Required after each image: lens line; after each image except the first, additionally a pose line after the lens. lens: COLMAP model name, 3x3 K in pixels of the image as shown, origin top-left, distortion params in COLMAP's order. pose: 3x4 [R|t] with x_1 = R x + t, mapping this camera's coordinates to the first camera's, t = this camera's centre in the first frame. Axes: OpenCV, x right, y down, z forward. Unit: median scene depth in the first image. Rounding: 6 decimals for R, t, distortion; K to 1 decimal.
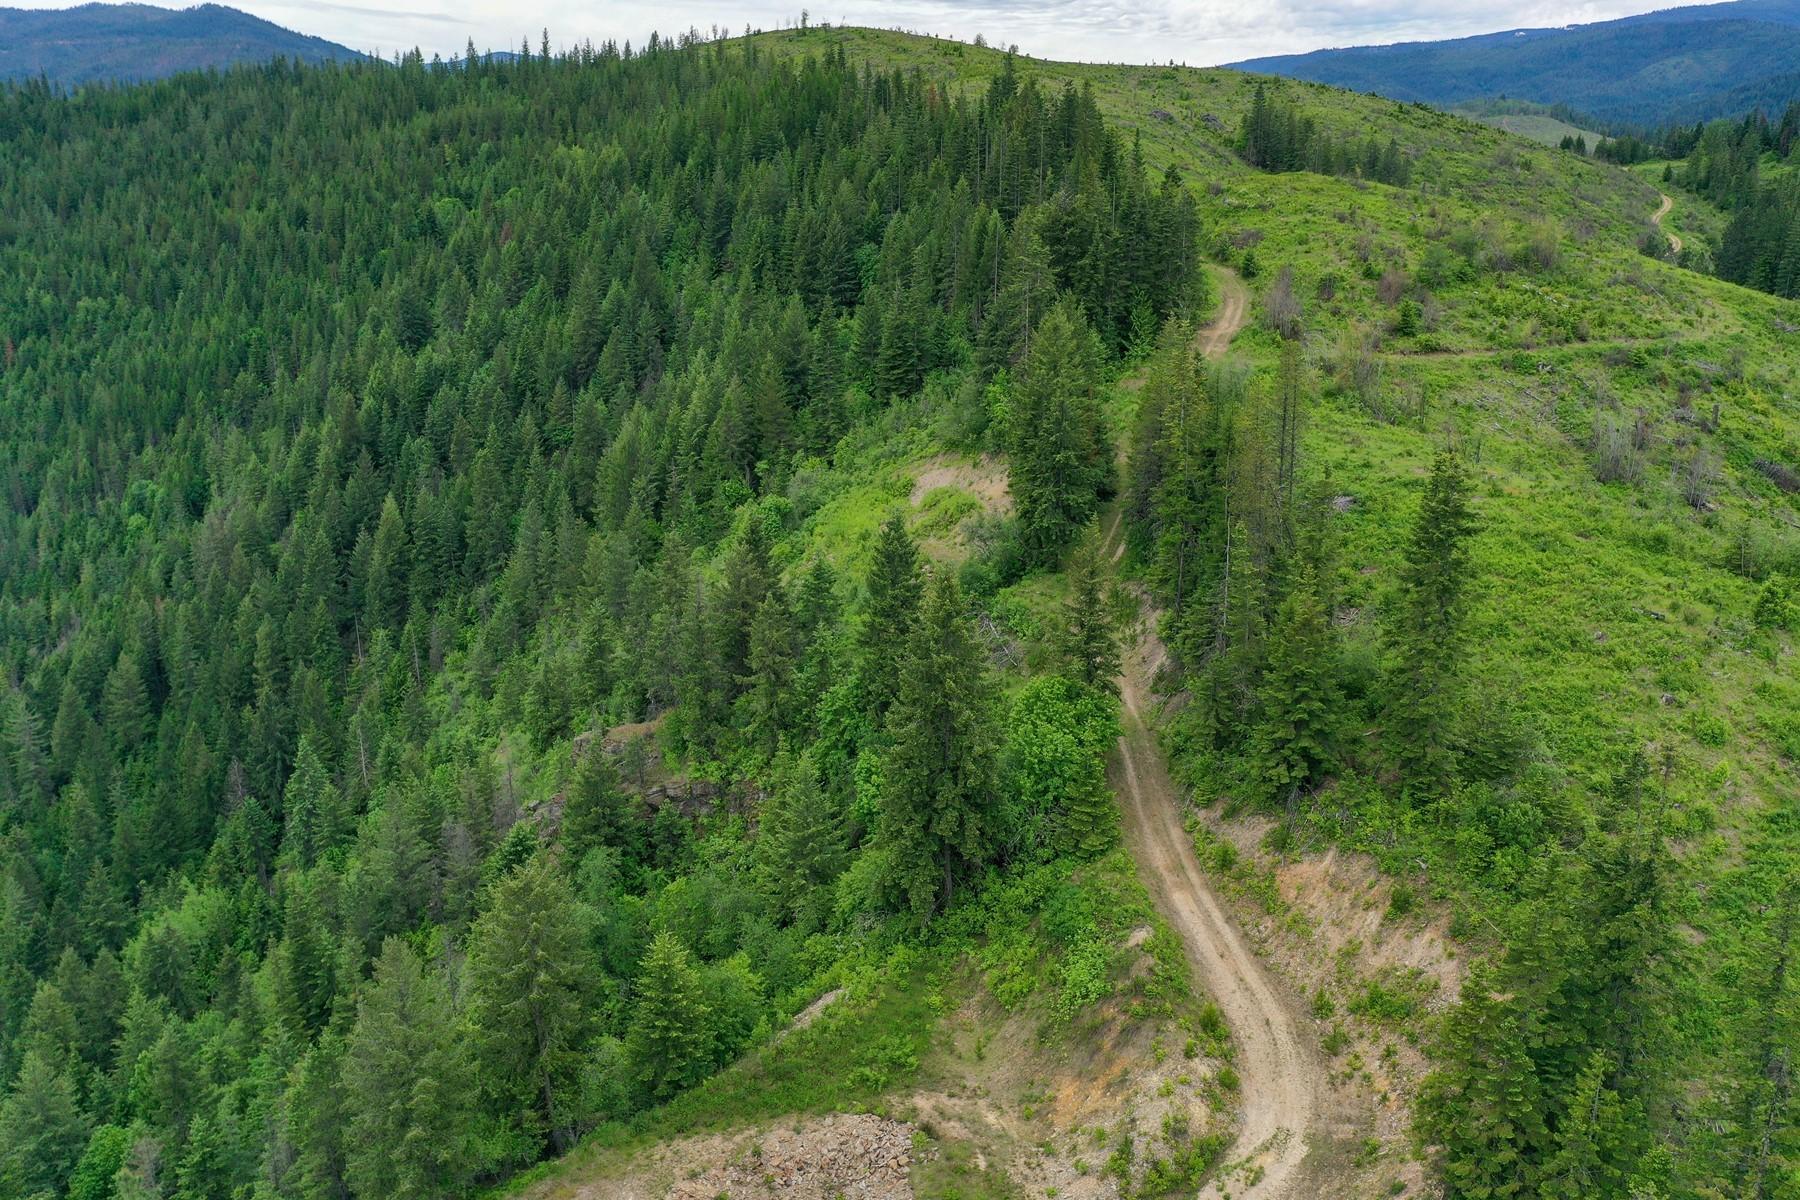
lens RADIAL K [[1417.9, 0, 899.9], [0, 1417.9, 596.6], [0, 0, 1]] dist [-0.002346, -0.001072]
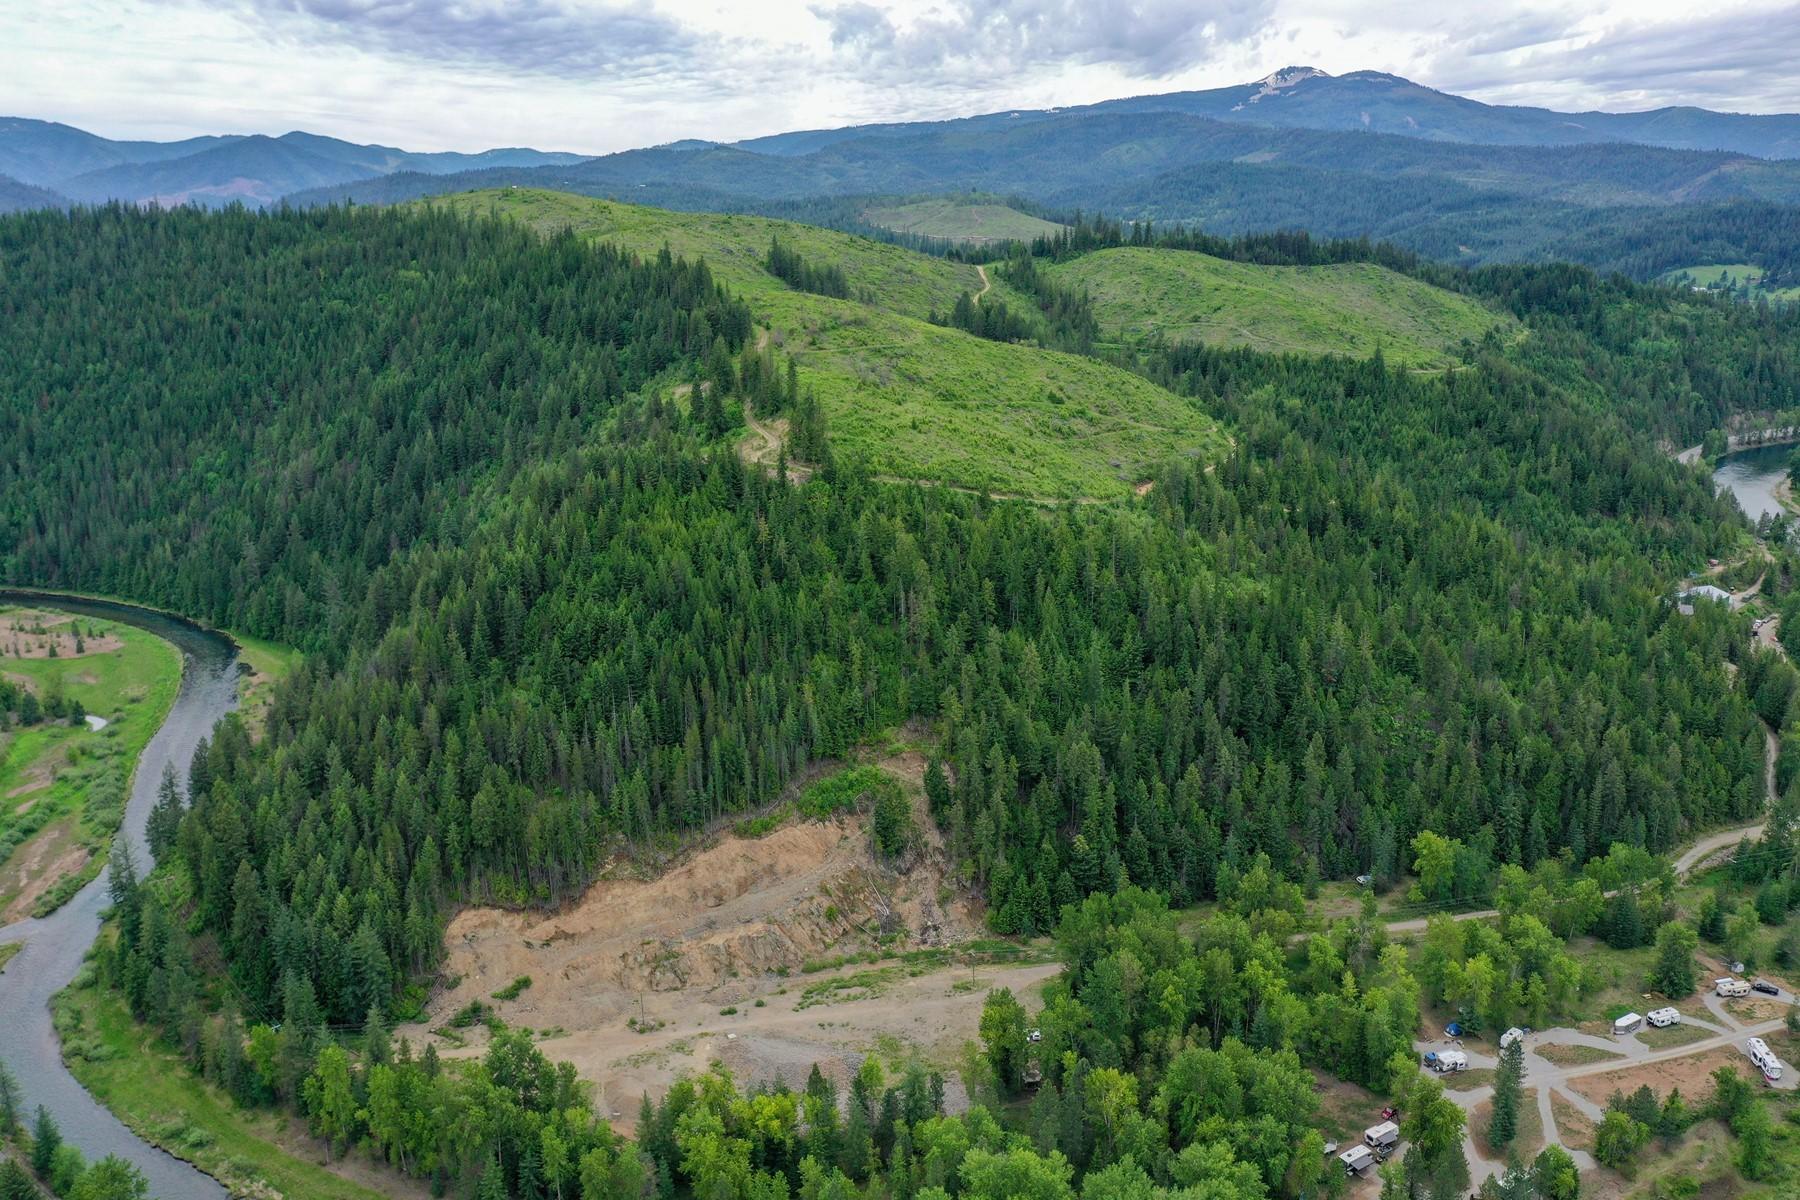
lens RADIAL K [[1417.9, 0, 898.2], [0, 1417.9, 600.9], [0, 0, 1]] dist [-0.002346, -0.001072]
pose [[0.954382, -0.081627, 0.287213, -0.429073], [0.092676, 0.995381, -0.025066, 0.478423], [-0.283841, 0.050540, 0.957539, -2.059188]]
